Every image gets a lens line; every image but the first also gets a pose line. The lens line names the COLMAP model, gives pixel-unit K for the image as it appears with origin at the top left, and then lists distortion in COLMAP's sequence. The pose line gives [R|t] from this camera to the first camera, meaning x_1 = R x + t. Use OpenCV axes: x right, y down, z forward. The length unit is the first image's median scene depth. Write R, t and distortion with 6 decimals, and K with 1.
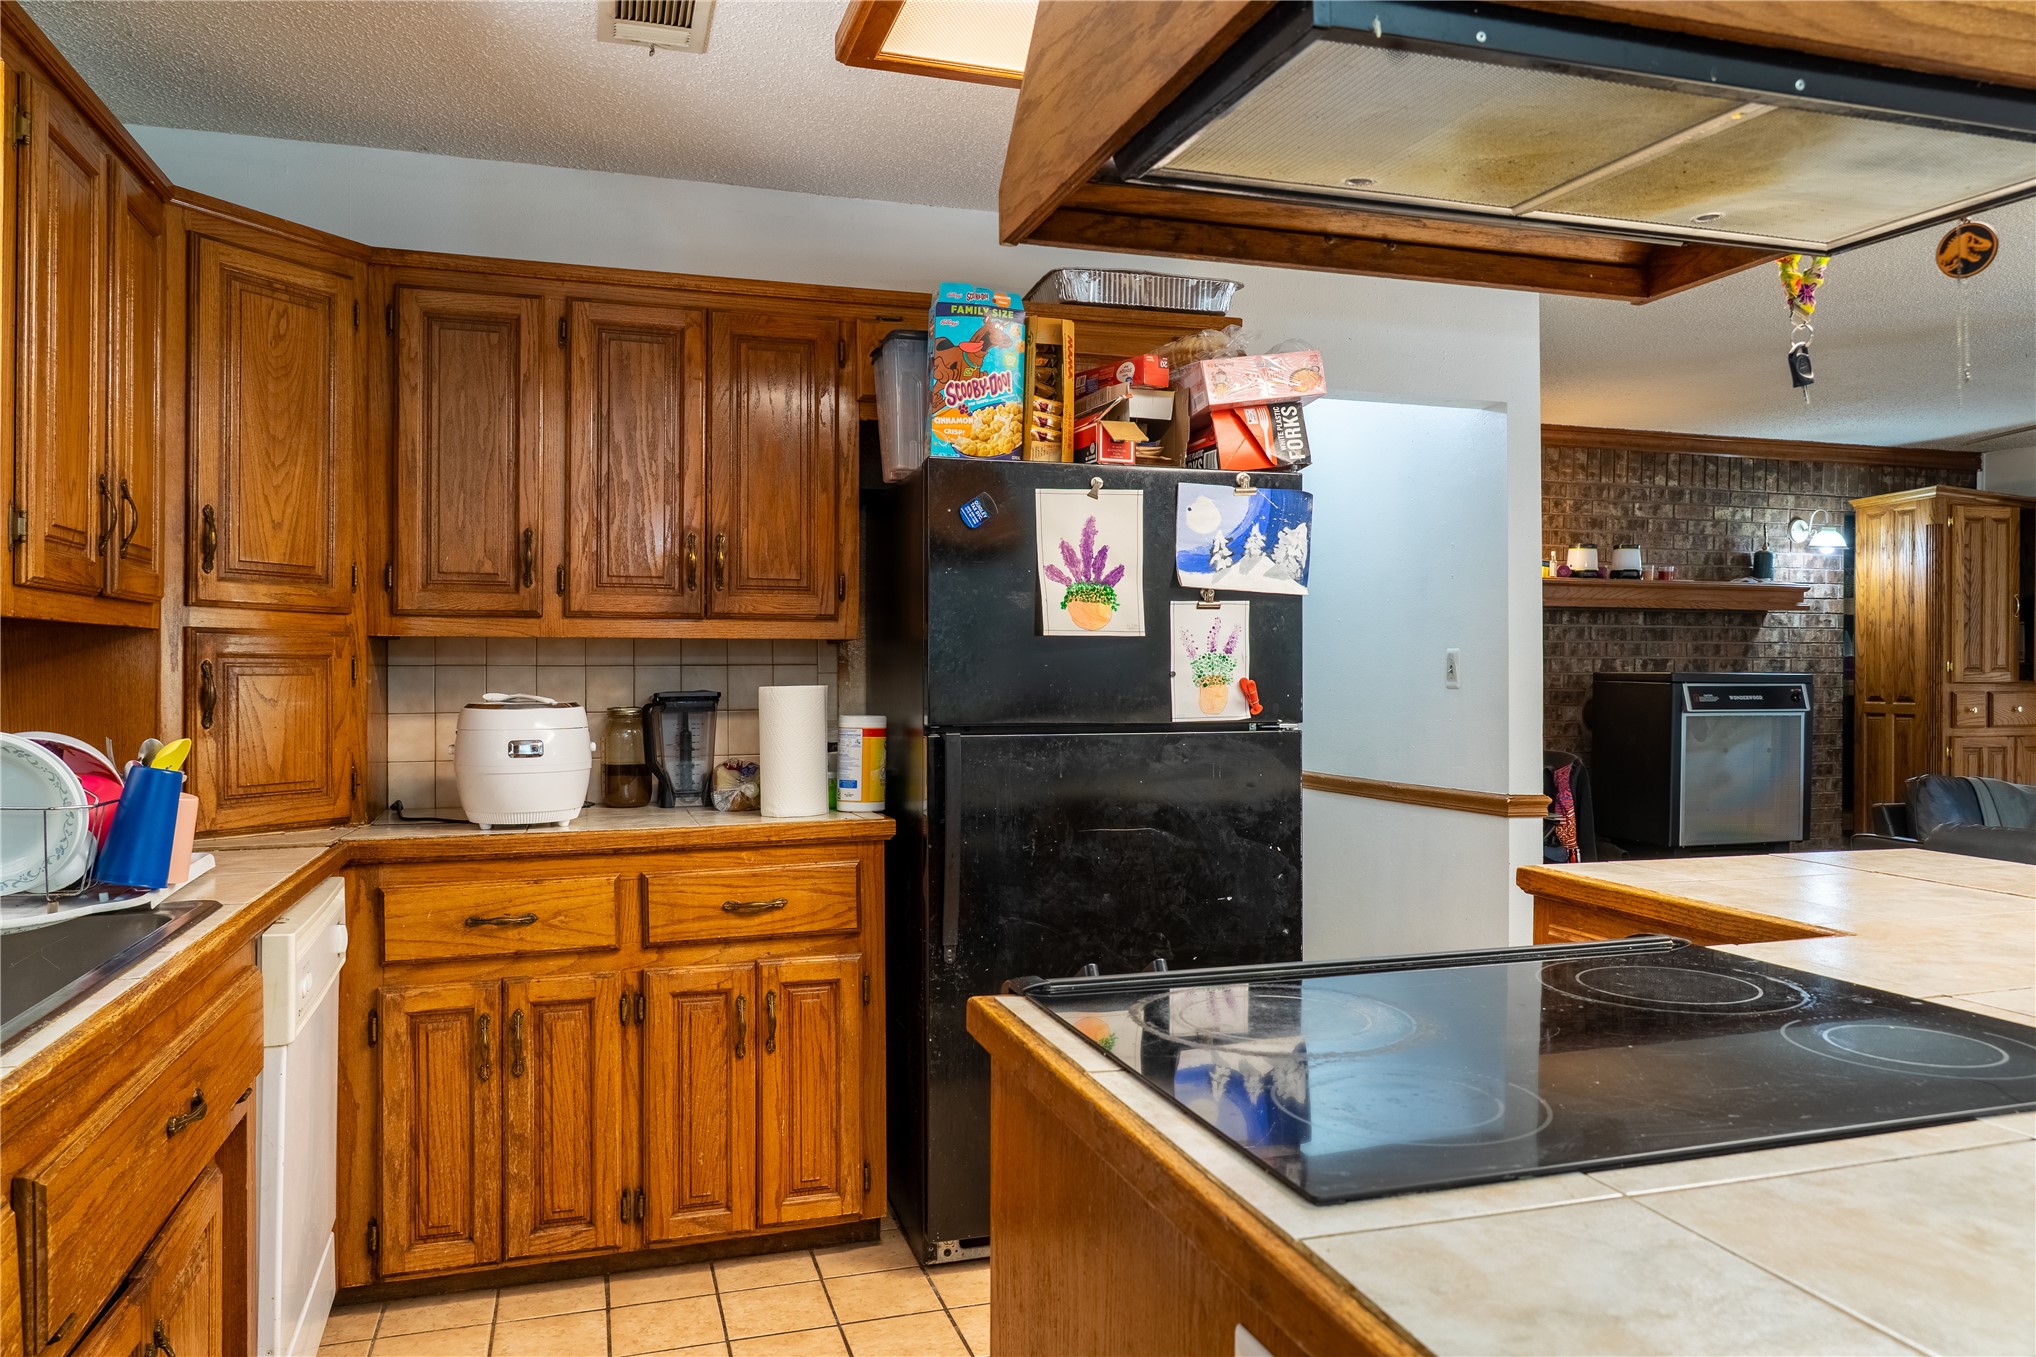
lens RADIAL K [[1396.8, 0, 1032.4], [0, 1396.8, 676.4], [0, 0, 1]] dist [-0.007855, 0.000337]
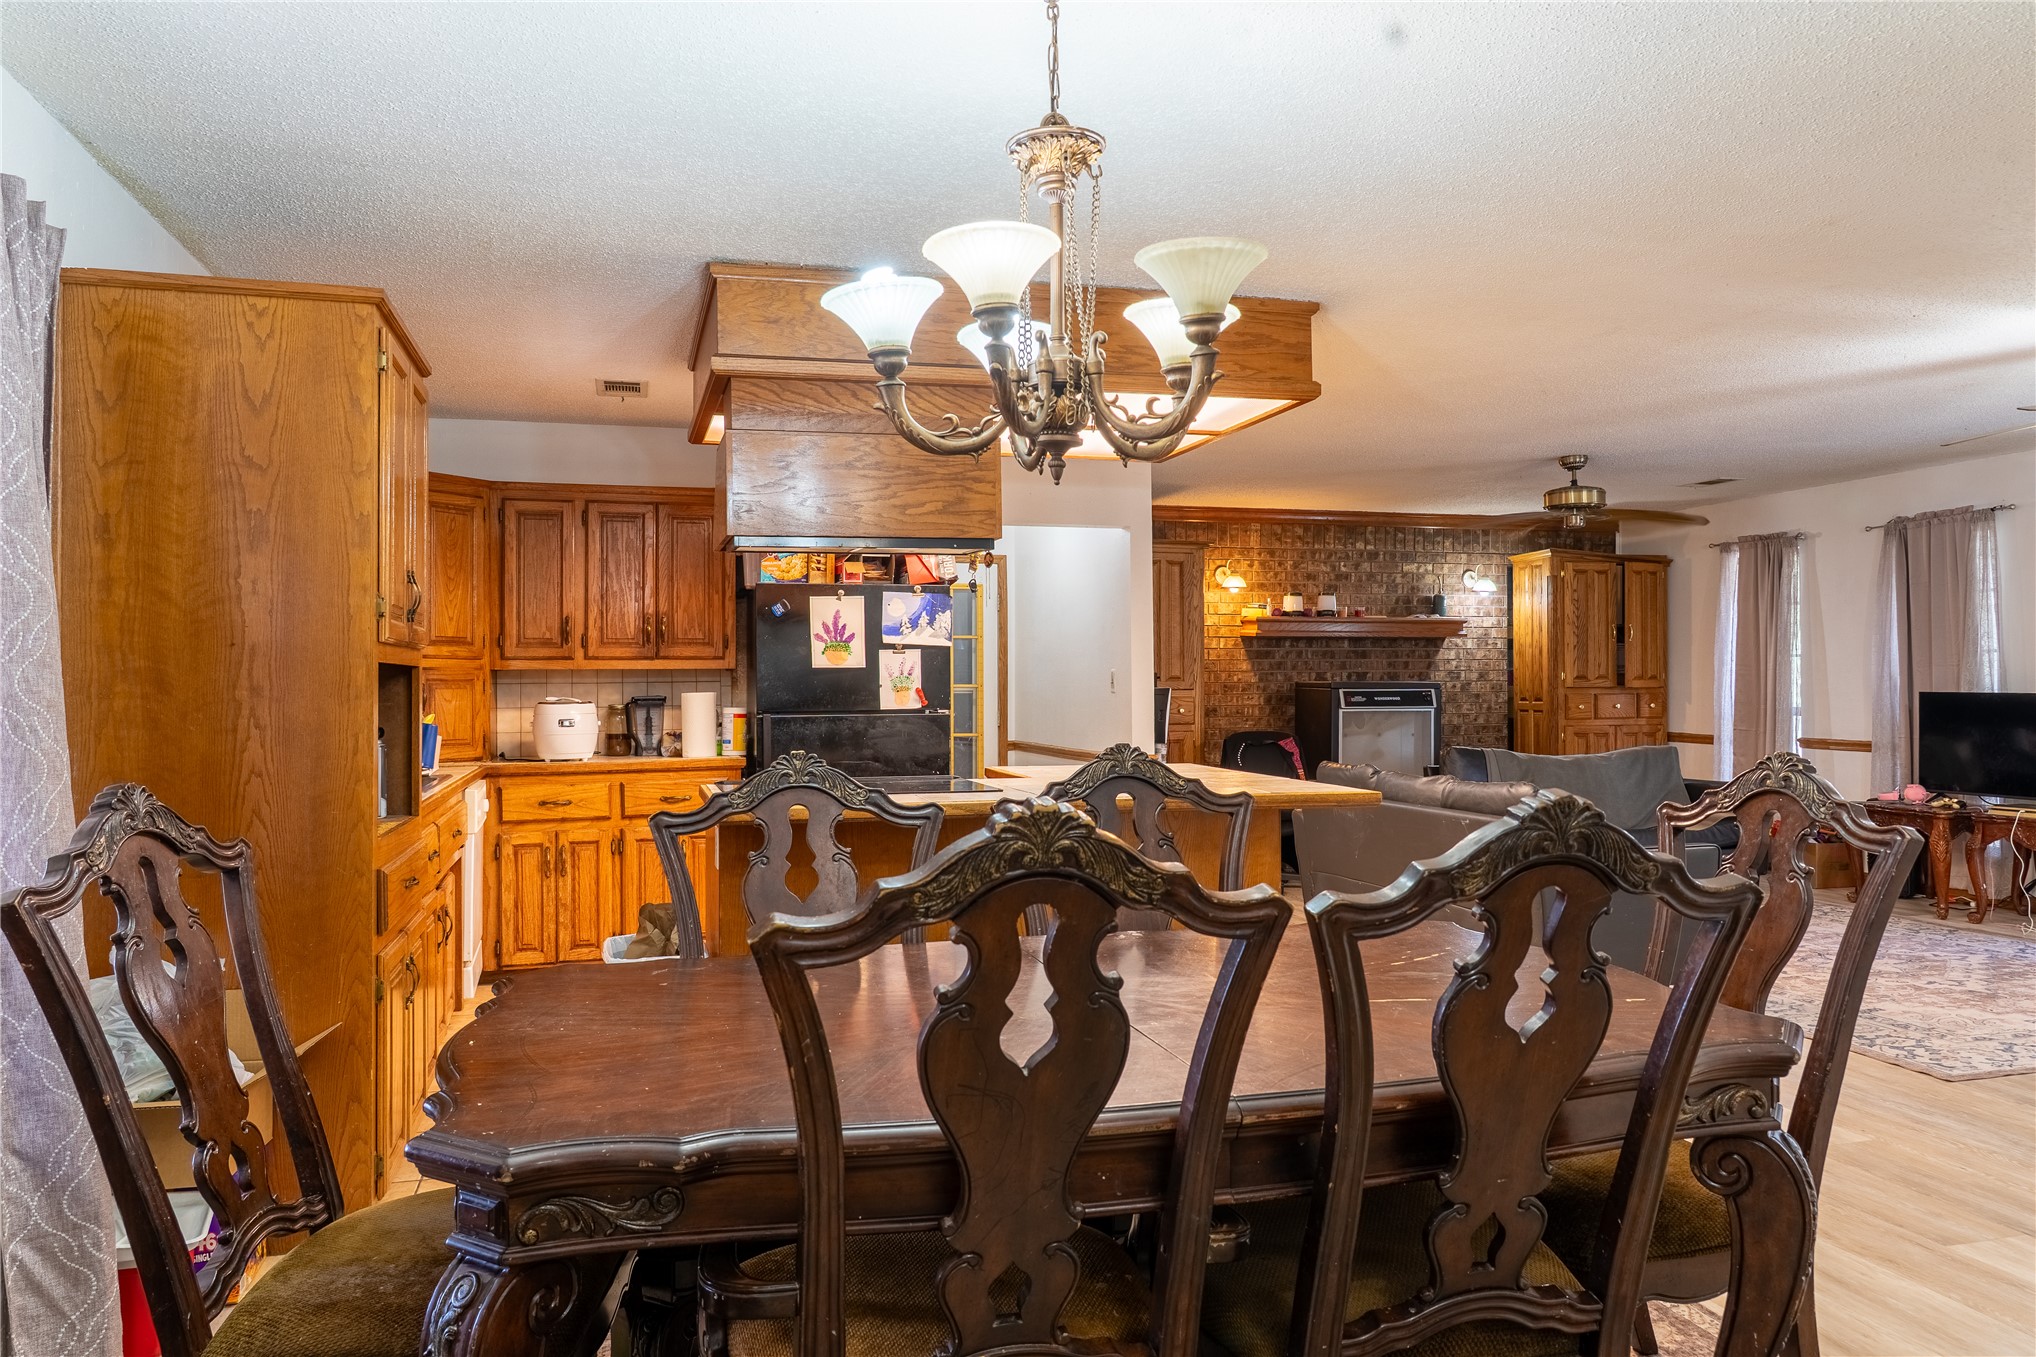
lens RADIAL K [[1405.9, 0, 1029.2], [0, 1405.9, 676.8], [0, 0, 1]] dist [-0.011701, 0.006969]
pose [[0.999551, -0.006399, -0.029261, 0.370279], [0.006189, 0.999954, -0.007265, 0.001503], [0.029306, 0.007080, 0.999545, -1.023973]]
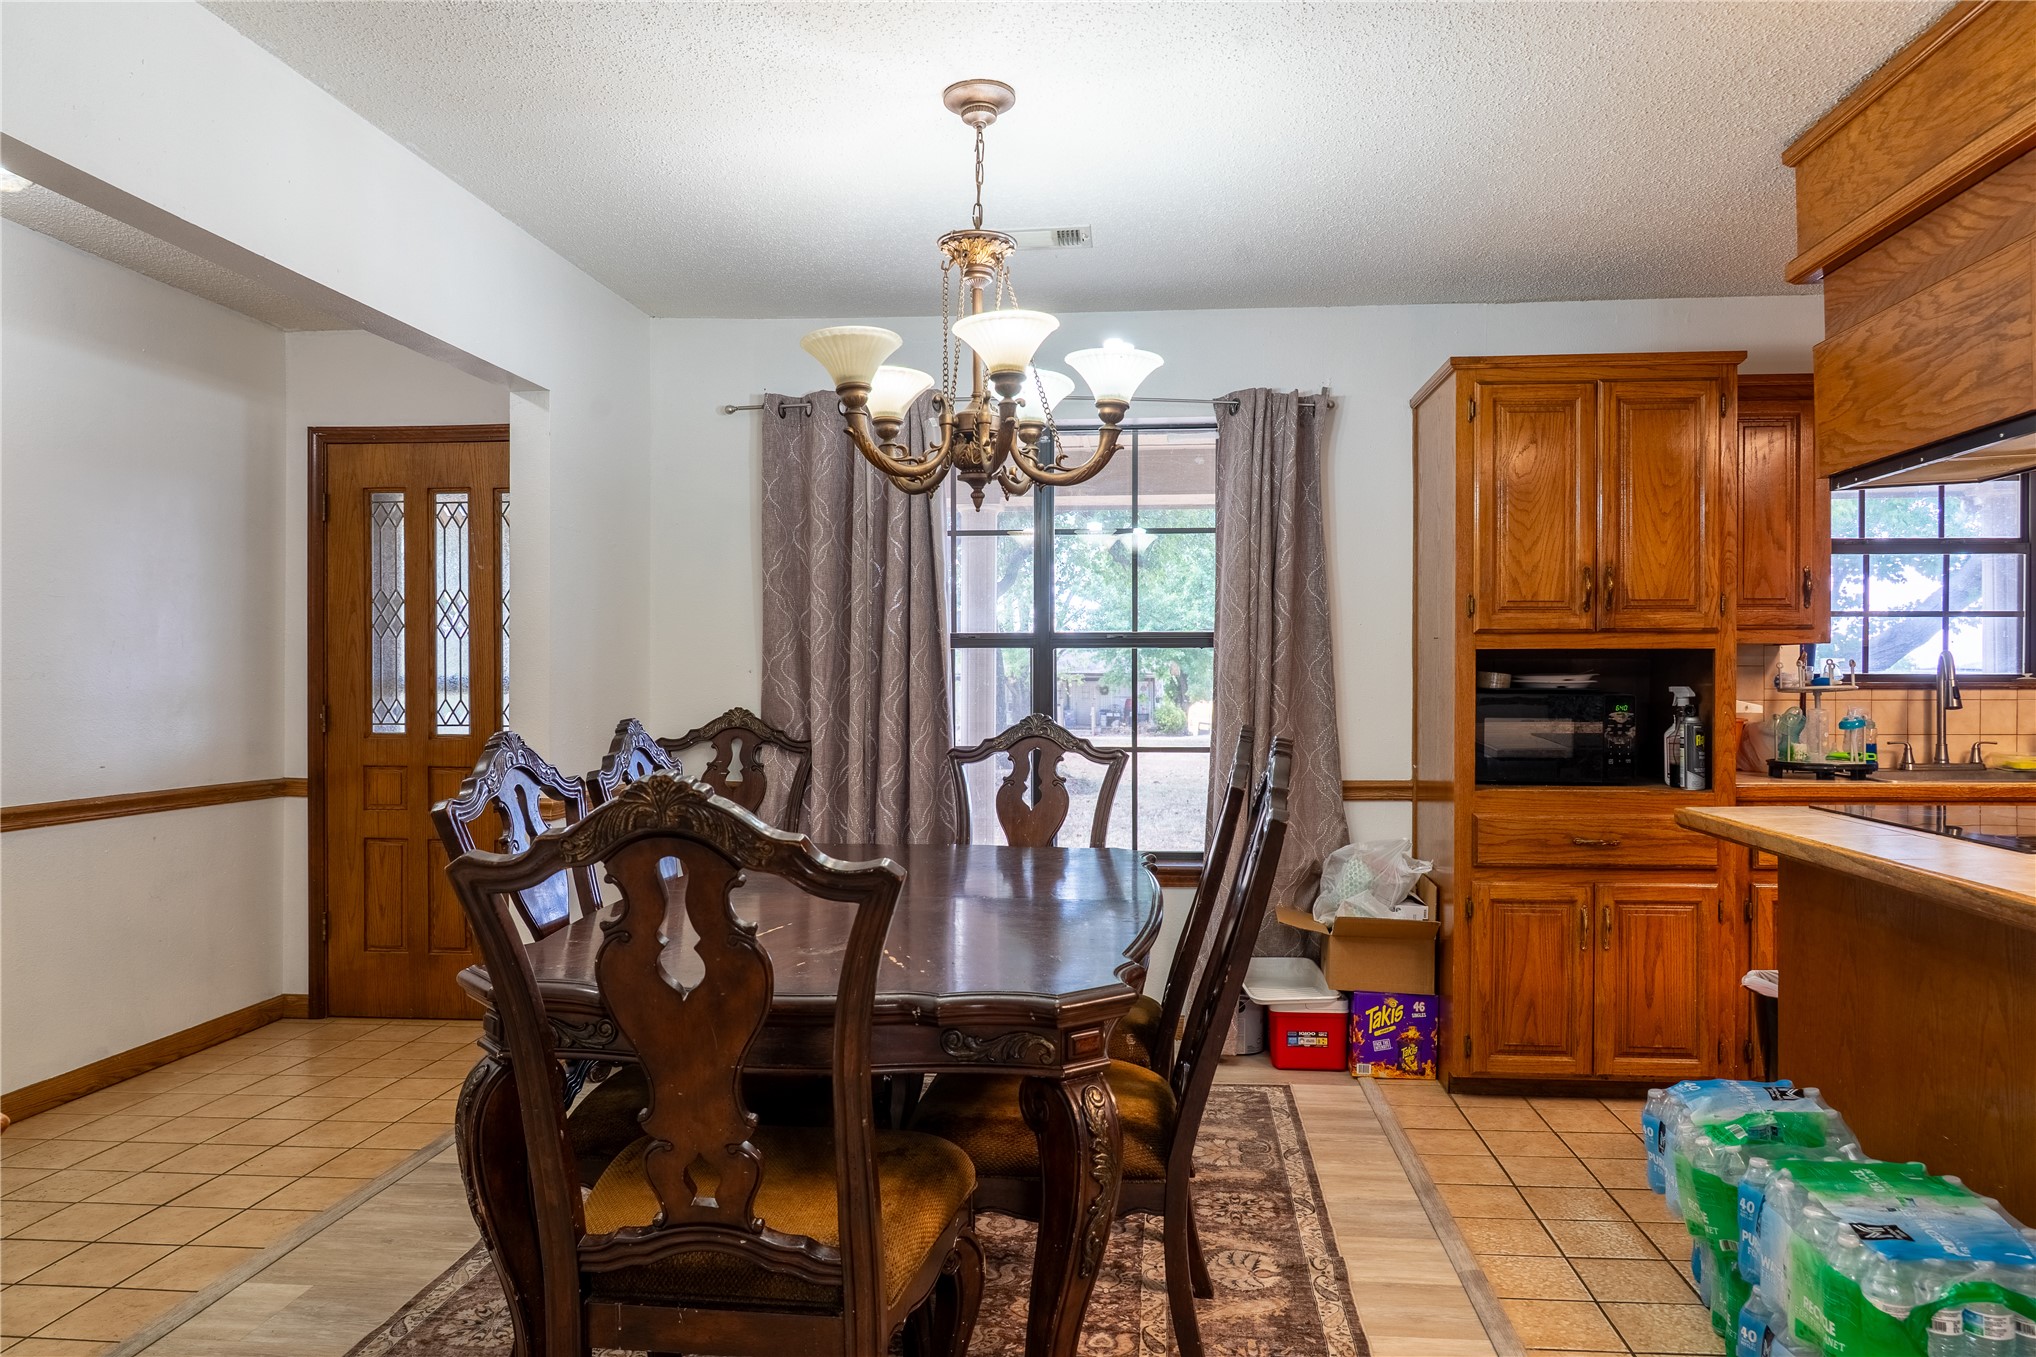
lens RADIAL K [[1396.8, 0, 1032.4], [0, 1396.8, 676.4], [0, 0, 1]] dist [-0.007855, 0.000337]
pose [[-0.385709, 0.000909, -0.922620, 1.232862], [0.001089, 0.999999, 0.000530, 0.003629], [0.922620, -0.000801, -0.385709, 0.138917]]
